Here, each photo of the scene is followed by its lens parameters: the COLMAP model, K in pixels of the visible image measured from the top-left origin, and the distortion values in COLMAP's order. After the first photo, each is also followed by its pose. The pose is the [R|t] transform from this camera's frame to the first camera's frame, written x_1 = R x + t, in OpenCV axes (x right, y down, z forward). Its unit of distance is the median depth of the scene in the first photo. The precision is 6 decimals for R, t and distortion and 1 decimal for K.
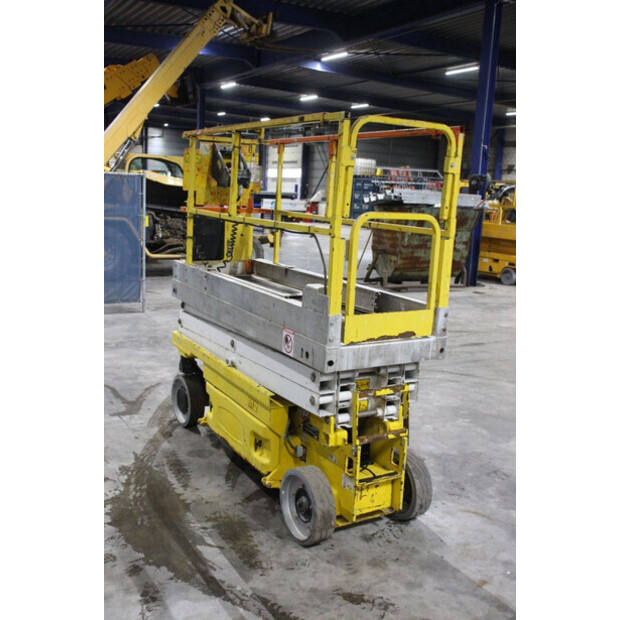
lens RADIAL K [[649.2, 0, 314.6], [0, 649.2, 316.7], [0, 0, 1]] dist [-0.042167, 0.000000]
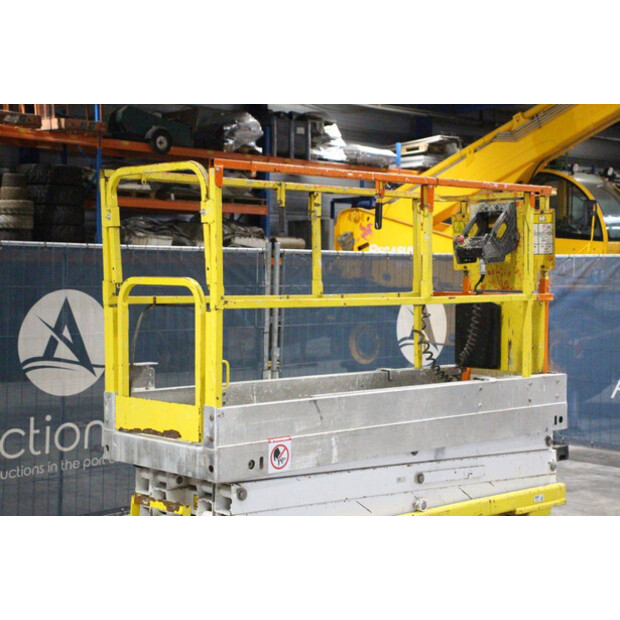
lens RADIAL K [[1110.0, 0, 316.1], [0, 1110.0, 319.6], [0, 0, 1]] dist [0.249046, 0.000000]
pose [[0.227576, -0.005280, -0.973746, 1.309143], [-0.182272, 0.982080, -0.047924, -0.065115], [0.956549, 0.188393, 0.222535, 0.751082]]
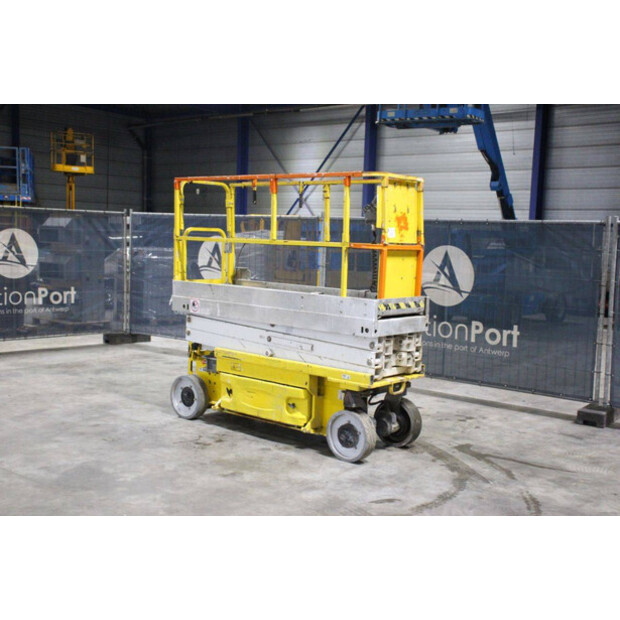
lens RADIAL K [[802.3, 0, 307.2], [0, 802.3, 309.2], [0, 0, 1]] dist [0.029129, 0.000000]
pose [[-0.941981, -0.050059, -0.331914, 0.534415], [-0.141064, 0.956298, 0.256116, -0.499937], [0.304587, 0.288077, -0.907876, 2.849084]]
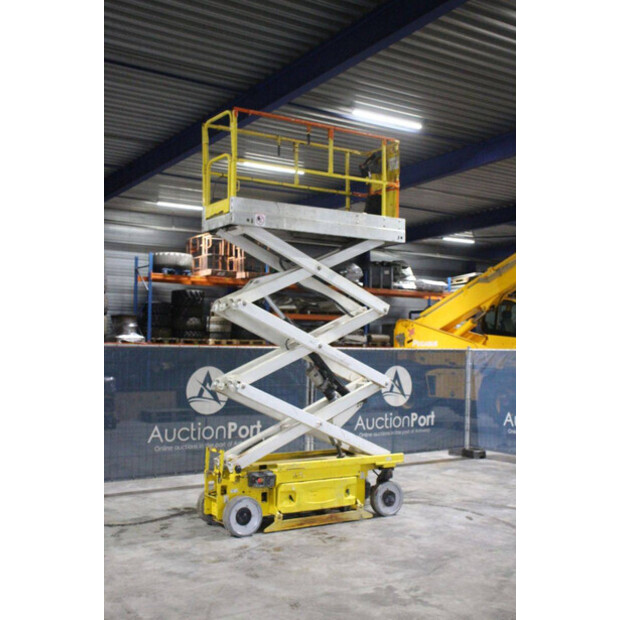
lens RADIAL K [[758.9, 0, 315.1], [0, 758.9, 313.0], [0, 0, 1]] dist [0.019930, 0.000000]
pose [[0.049782, -0.096750, -0.994063, 2.284228], [-0.198355, 0.974513, -0.104781, -0.105862], [0.978865, 0.202394, 0.029323, 1.032363]]
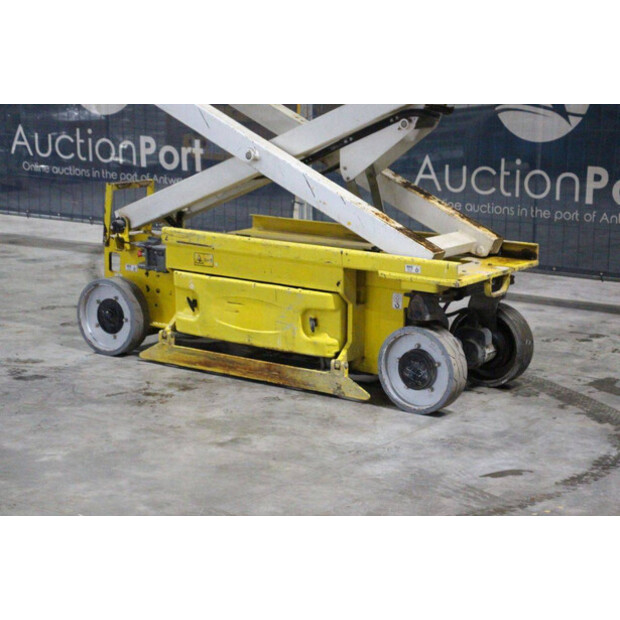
lens RADIAL K [[1476.3, 0, 307.3], [0, 1476.3, 304.6], [0, 0, 1]] dist [0.456528, 0.000000]
pose [[-0.910650, 0.016279, -0.412859, 0.751104], [-0.136042, 0.931694, 0.336806, -0.495319], [0.390141, 0.362879, -0.846232, 2.879671]]
